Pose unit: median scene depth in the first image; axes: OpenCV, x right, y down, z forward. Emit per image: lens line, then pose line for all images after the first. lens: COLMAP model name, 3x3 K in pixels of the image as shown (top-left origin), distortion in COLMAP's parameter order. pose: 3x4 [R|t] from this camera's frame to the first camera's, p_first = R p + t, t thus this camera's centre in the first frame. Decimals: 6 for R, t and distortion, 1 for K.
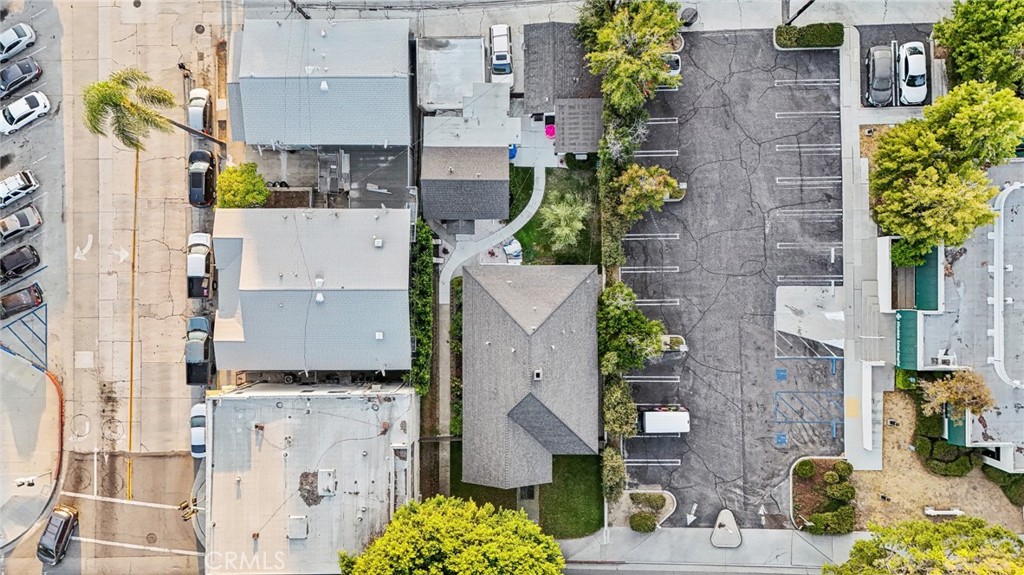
lens RADIAL K [[745.4, 0, 511.2], [0, 745.4, 287.6], [0, 0, 1]] dist [-0.002201, 0.000346]
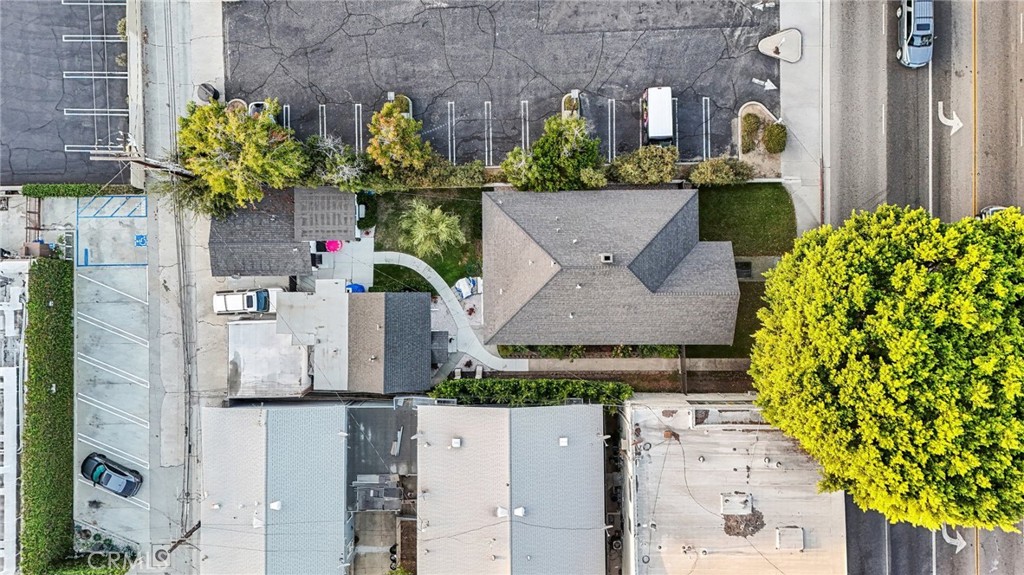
lens RADIAL K [[745.4, 0, 511.8], [0, 745.4, 254.4], [0, 0, 1]] dist [-0.002201, 0.000346]
pose [[-0.004768, -0.998948, 0.045610, 0.001051], [0.999439, -0.006272, -0.032892, 0.033259], [0.033144, 0.045428, 0.998418, 0.121144]]
